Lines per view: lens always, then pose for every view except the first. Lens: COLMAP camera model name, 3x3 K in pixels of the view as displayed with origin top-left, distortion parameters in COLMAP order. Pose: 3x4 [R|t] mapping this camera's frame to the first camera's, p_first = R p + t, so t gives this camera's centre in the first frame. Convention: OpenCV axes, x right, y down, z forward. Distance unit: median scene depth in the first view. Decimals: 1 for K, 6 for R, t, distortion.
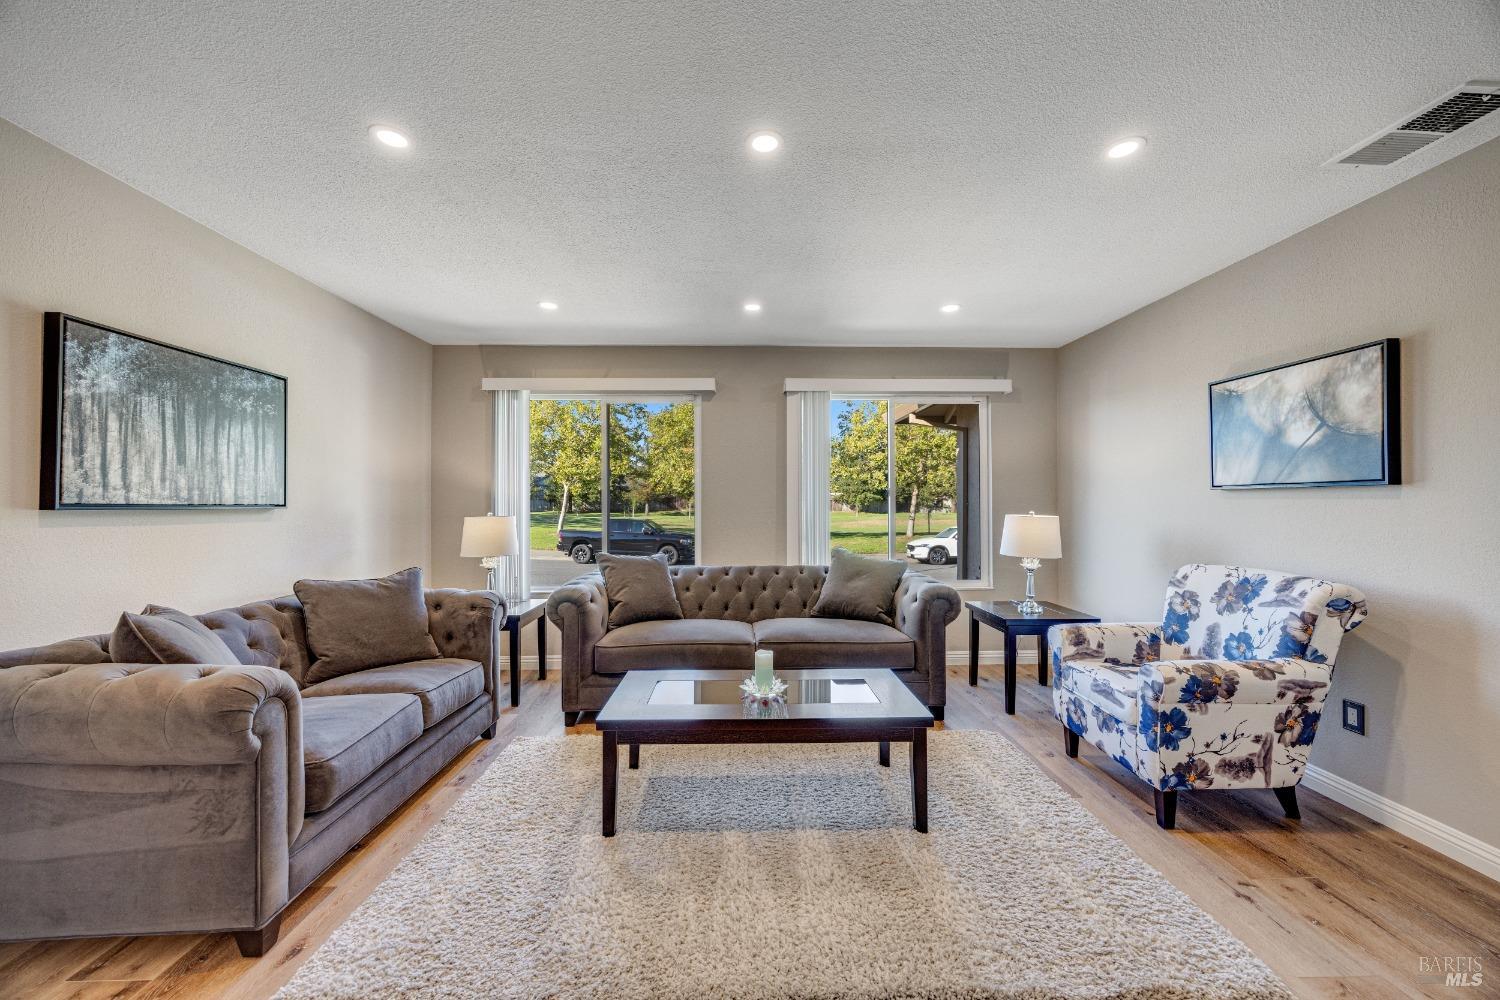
lens RADIAL K [[572.6, 0, 758.1], [0, 572.6, 501.0], [0, 0, 1]] dist [-0.004152, 0.000145]
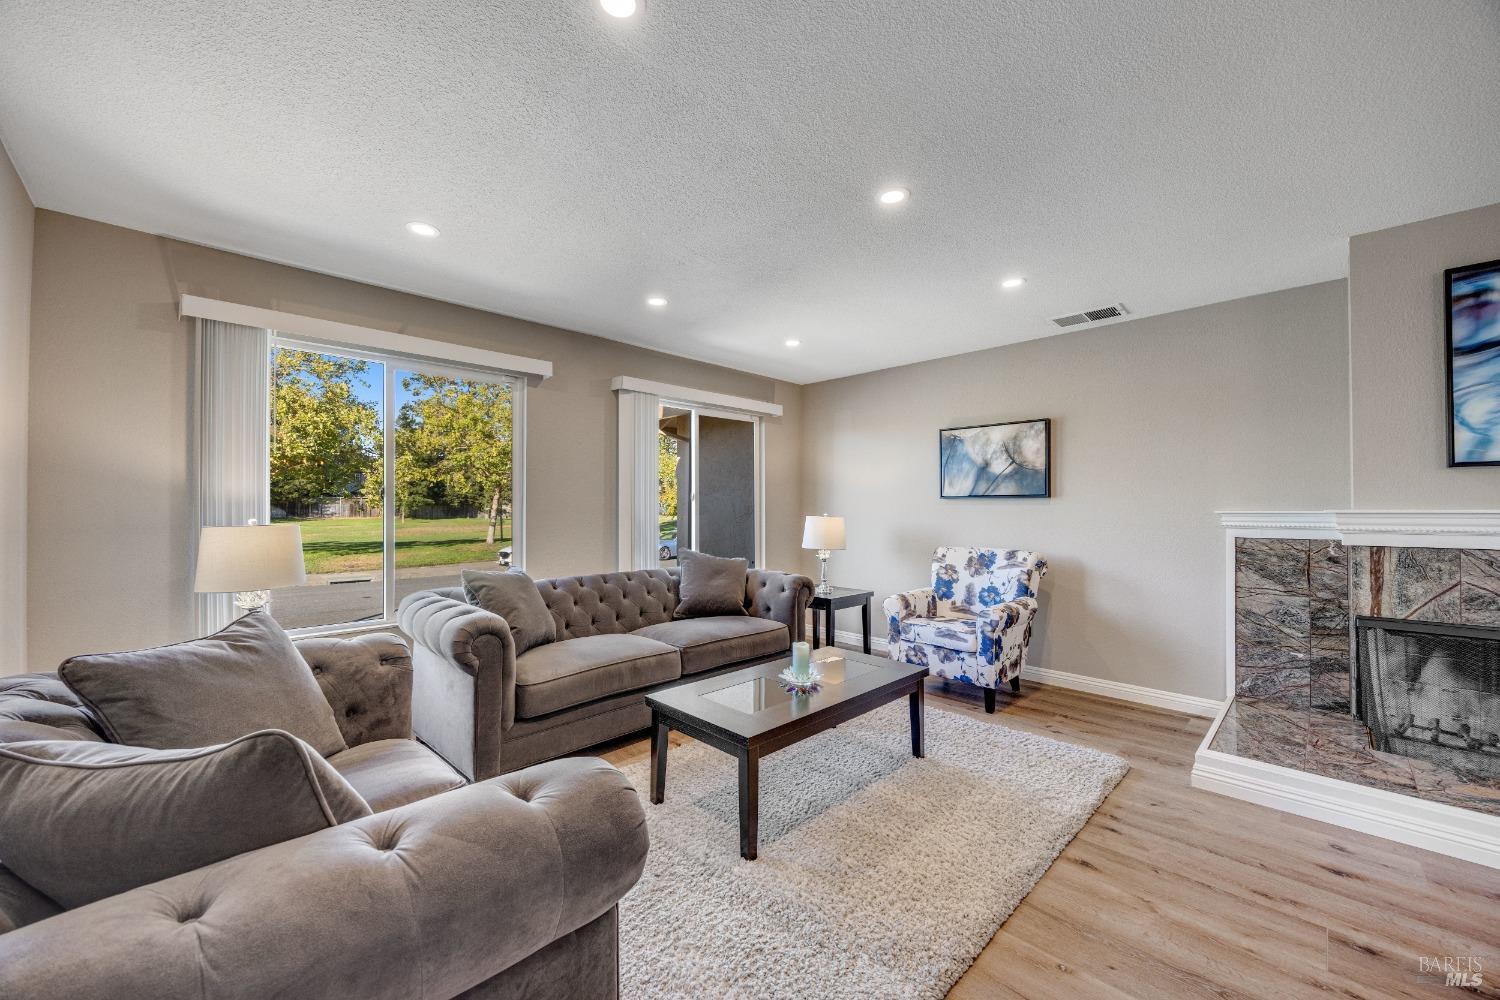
lens RADIAL K [[572.6, 0, 756.4], [0, 572.6, 503.7], [0, 0, 1]] dist [-0.004152, 0.000145]
pose [[0.728601, 0.007923, 0.684892, -0.752067], [-0.004966, 0.999968, -0.006285, 0.007213], [-0.684920, 0.001178, 0.728617, 0.259134]]
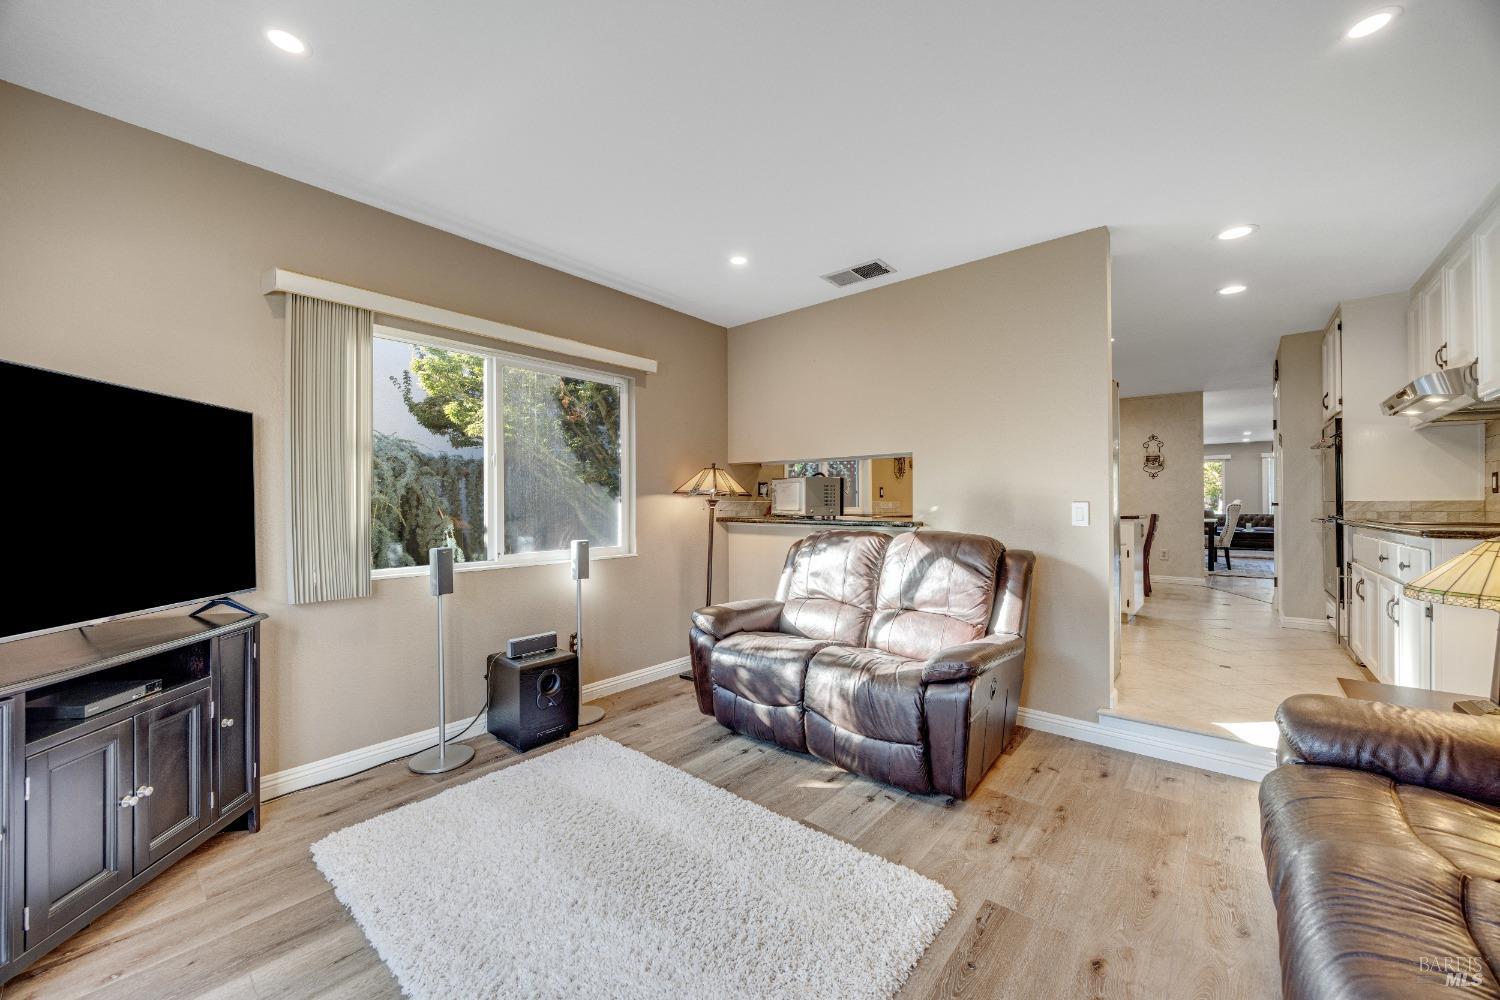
lens RADIAL K [[566.0, 0, 741.3], [0, 566.0, 498.0], [0, 0, 1]] dist [-0.004159, -0.000095]
pose [[0.727162, -0.012250, -0.686357, 0.163257], [0.010054, 0.999924, -0.007195, 0.034982], [0.686392, -0.001669, 0.727230, -5.392680]]
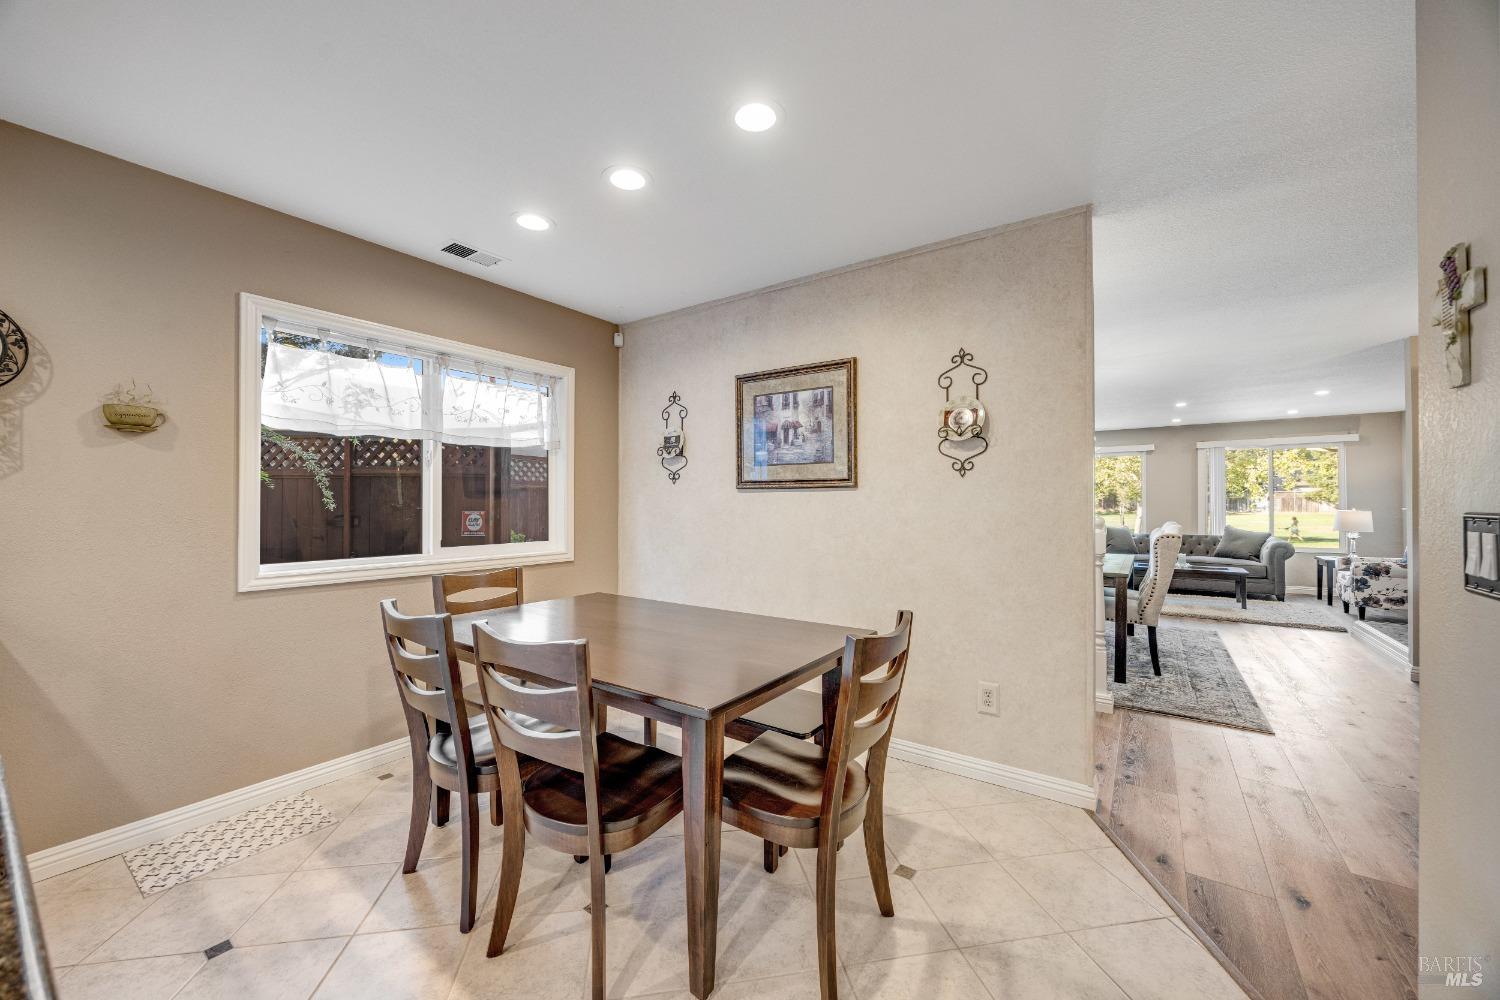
lens RADIAL K [[566.0, 0, 757.2], [0, 566.0, 498.7], [0, 0, 1]] dist [-0.004159, -0.000095]
pose [[0.798291, -0.004228, -0.602257, 0.015664], [0.003192, 0.999991, -0.002790, -0.026421], [0.602263, 0.000305, 0.798298, -2.609736]]
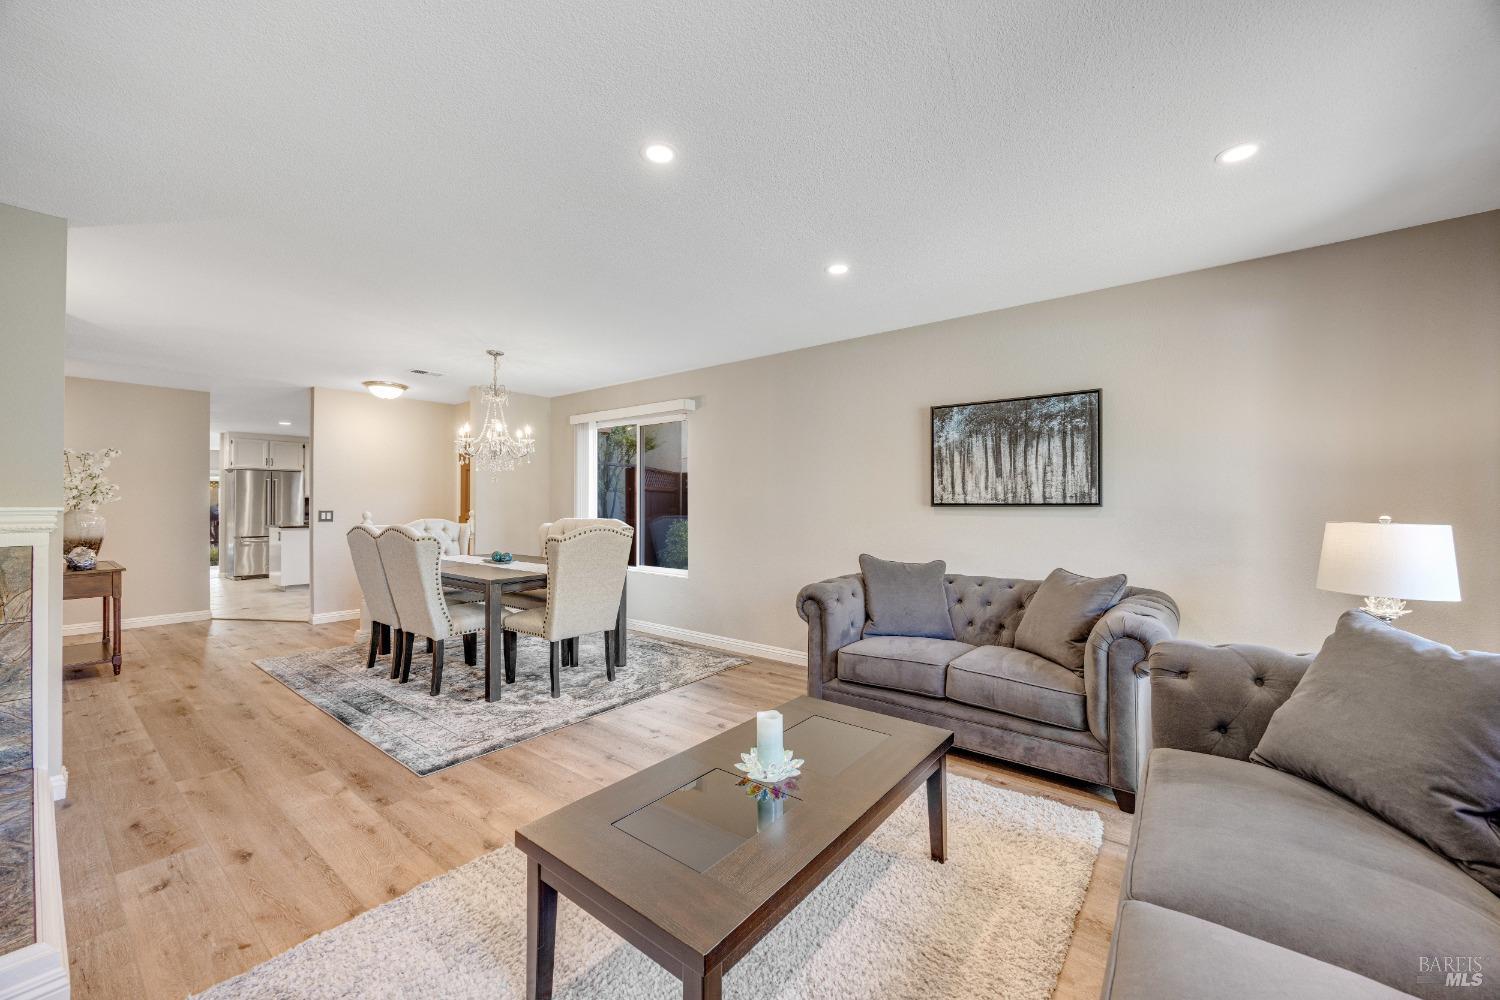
lens RADIAL K [[572.6, 0, 744.9], [0, 572.6, 501.5], [0, 0, 1]] dist [-0.004152, 0.000145]
pose [[-0.656888, -0.003989, -0.753978, 0.526535], [0.005920, 0.999928, -0.010447, 0.011605], [0.753965, -0.011326, -0.656817, 1.367488]]
